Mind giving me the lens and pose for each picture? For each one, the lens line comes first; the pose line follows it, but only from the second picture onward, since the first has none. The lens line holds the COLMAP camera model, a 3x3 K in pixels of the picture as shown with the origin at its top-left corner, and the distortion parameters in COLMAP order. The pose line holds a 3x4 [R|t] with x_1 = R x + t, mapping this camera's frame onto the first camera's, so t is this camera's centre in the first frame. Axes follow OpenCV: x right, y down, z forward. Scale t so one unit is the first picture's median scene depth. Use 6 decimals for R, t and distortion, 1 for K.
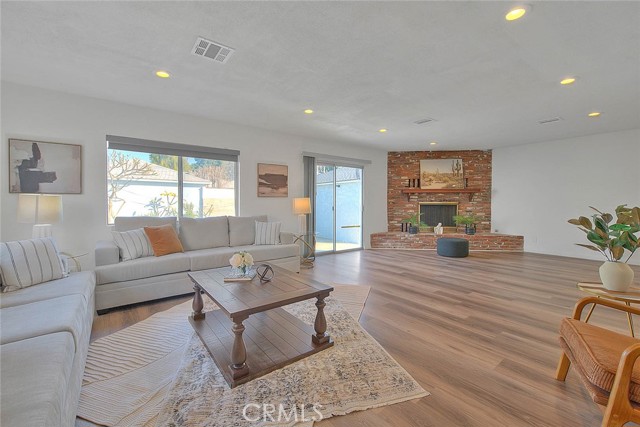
lens RADIAL K [[265.9, 0, 332.0], [0, 265.9, 206.7], [0, 0, 1]] dist [-0.001929, -0.001383]
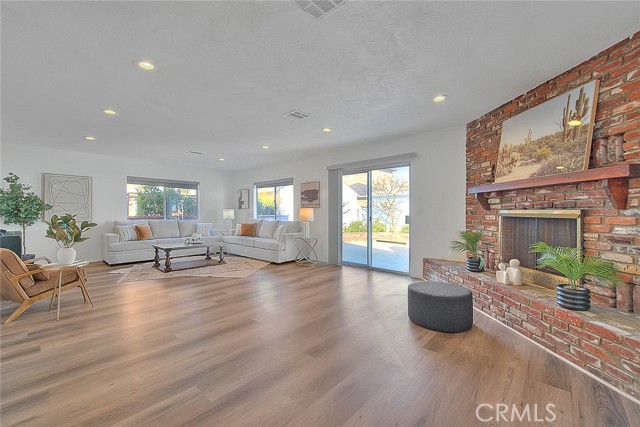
lens RADIAL K [[265.9, 0, 306.1], [0, 265.9, 213.6], [0, 0, 1]] dist [-0.001929, -0.001383]
pose [[0.121102, 0.005290, -0.992626, 0.775976], [-0.013725, 0.999899, 0.003655, -0.009357], [0.992545, 0.013181, 0.121163, 0.608005]]
